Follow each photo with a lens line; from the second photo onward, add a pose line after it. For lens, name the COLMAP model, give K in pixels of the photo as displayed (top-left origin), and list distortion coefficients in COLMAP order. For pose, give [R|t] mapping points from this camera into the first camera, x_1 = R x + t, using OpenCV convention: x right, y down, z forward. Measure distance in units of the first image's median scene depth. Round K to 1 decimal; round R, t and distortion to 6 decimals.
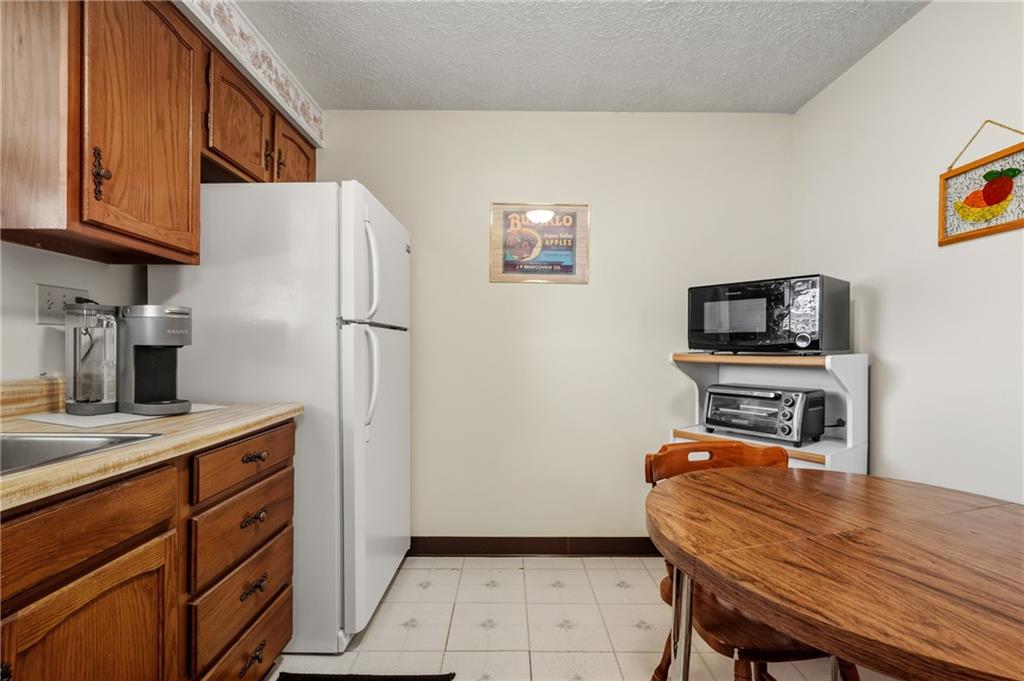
lens RADIAL K [[458.0, 0, 511.0], [0, 458.0, 350.2], [0, 0, 1]] dist [0.002269, 0.000339]
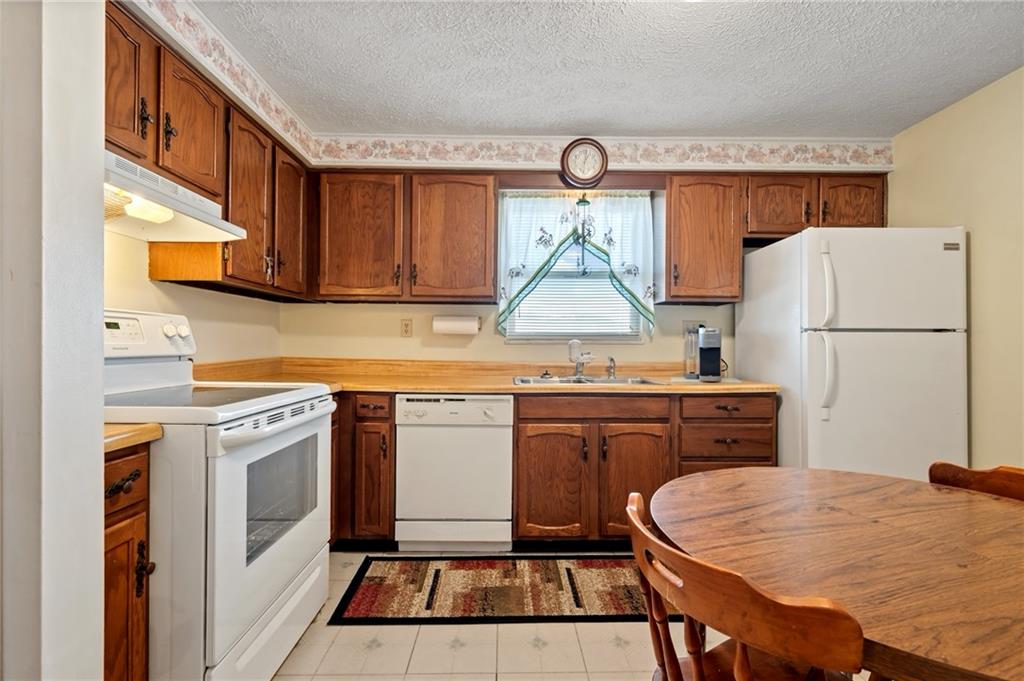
lens RADIAL K [[458.0, 0, 511.5], [0, 458.0, 343.5], [0, 0, 1]] dist [0.002269, 0.000339]
pose [[0.010790, -0.013495, -0.999851, 1.062611], [-0.008492, 0.999872, -0.013587, 0.005402], [0.999906, 0.008638, 0.010674, 0.095841]]
